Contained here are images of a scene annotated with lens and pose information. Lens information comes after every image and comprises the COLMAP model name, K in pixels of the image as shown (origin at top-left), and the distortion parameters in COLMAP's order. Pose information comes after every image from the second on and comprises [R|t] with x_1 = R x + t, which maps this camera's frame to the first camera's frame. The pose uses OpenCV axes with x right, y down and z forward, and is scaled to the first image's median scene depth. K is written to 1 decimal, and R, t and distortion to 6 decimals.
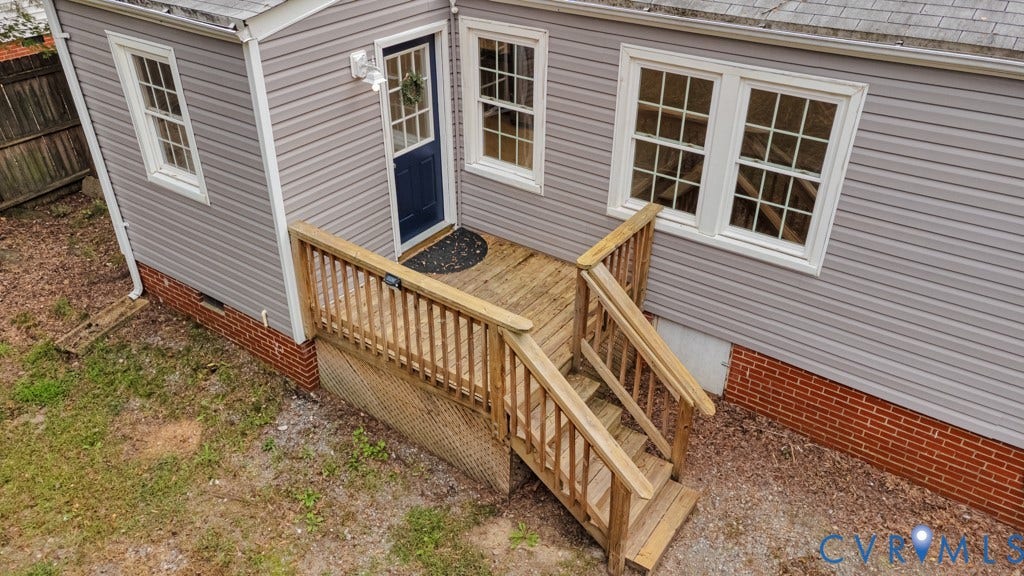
lens RADIAL K [[758.1, 0, 512.0], [0, 758.1, 288.0], [0, 0, 1]] dist [0.039656, 0.003789]
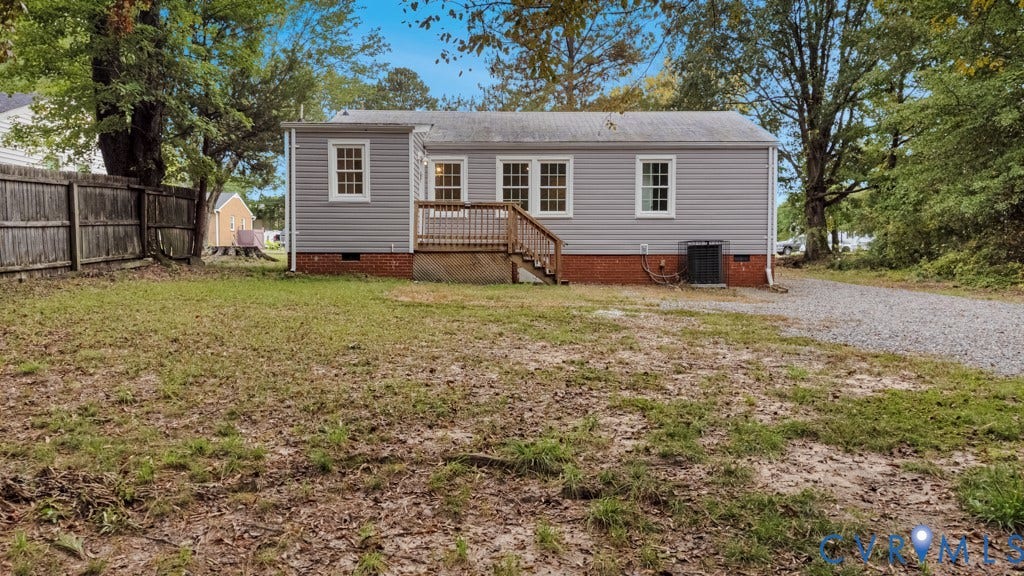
lens RADIAL K [[751.5, 0, 512.0], [0, 751.5, 288.0], [0, 0, 1]] dist [0.065957, -0.091013]
pose [[0.811872, -0.022048, 0.583420, -1.574387], [0.309048, 0.864033, -0.397411, 1.353459], [-0.495332, 0.502951, 0.708298, -0.899571]]
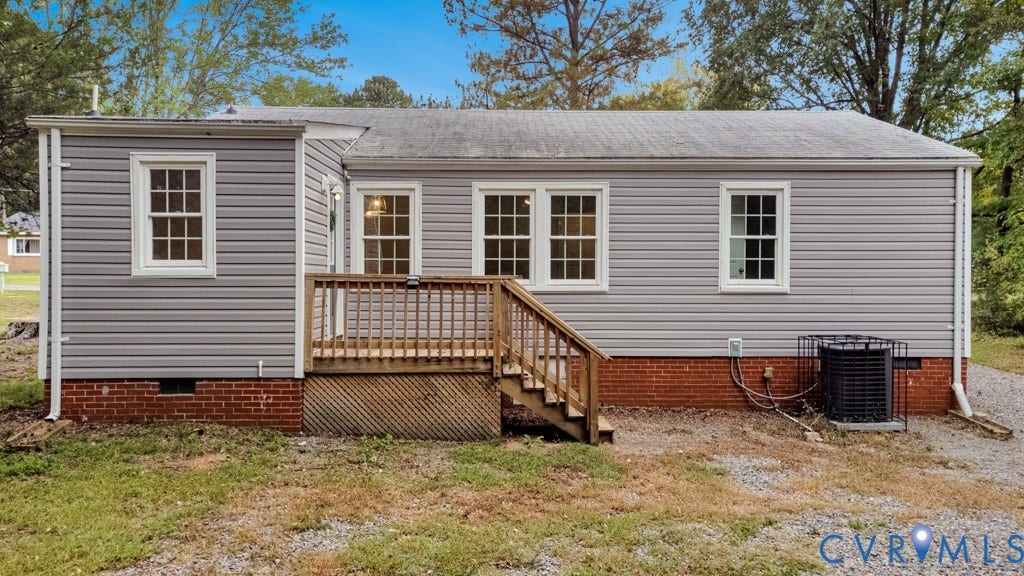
lens RADIAL K [[758.1, 0, 512.0], [0, 758.1, 288.0], [0, 0, 1]] dist [0.039656, 0.003789]
pose [[0.802240, -0.010599, 0.596907, -0.808607], [0.315768, 0.856069, -0.409190, 0.612297], [-0.506657, 0.516753, 0.690120, -0.102662]]
